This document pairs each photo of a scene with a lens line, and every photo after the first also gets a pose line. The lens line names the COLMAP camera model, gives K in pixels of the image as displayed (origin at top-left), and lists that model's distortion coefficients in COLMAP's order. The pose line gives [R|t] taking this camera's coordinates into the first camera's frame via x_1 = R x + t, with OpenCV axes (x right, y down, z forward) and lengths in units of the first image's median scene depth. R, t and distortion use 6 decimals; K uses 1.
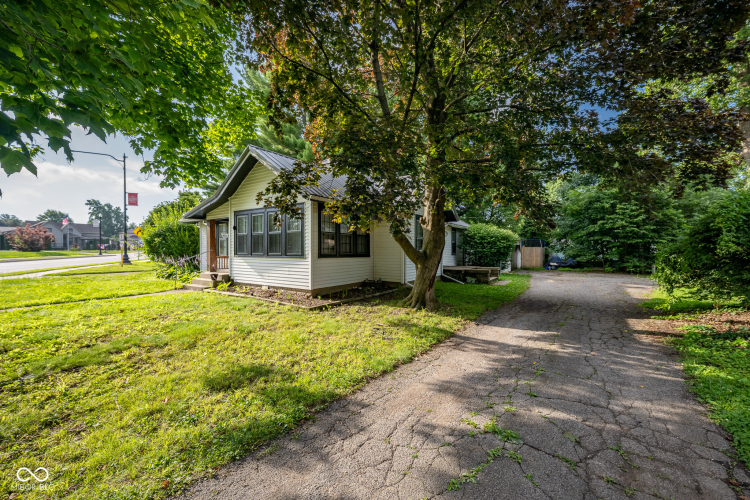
lens RADIAL K [[297.4, 0, 377.0], [0, 297.4, 251.0], [0, 0, 1]] dist [0.000998, -0.000038]
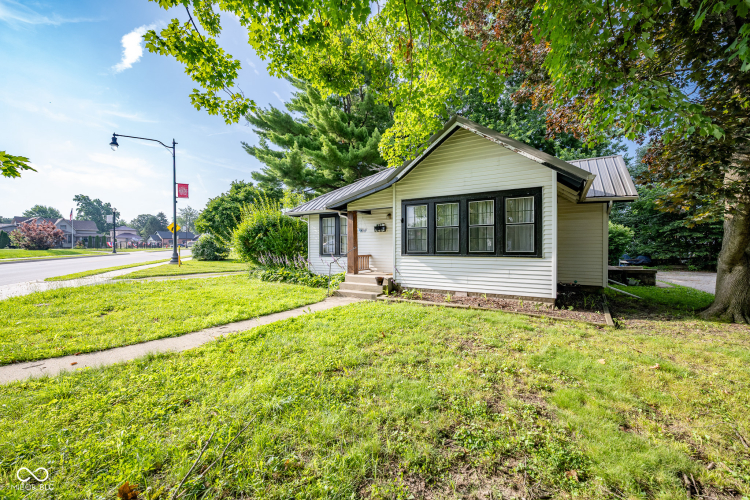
lens RADIAL K [[297.4, 0, 374.6], [0, 297.4, 249.0], [0, 0, 1]] dist [0.000998, -0.000038]
pose [[0.999458, -0.002270, 0.032851, -0.419958], [0.002198, 0.999995, 0.002230, -0.001148], [-0.032856, -0.002157, 0.999458, 0.138129]]
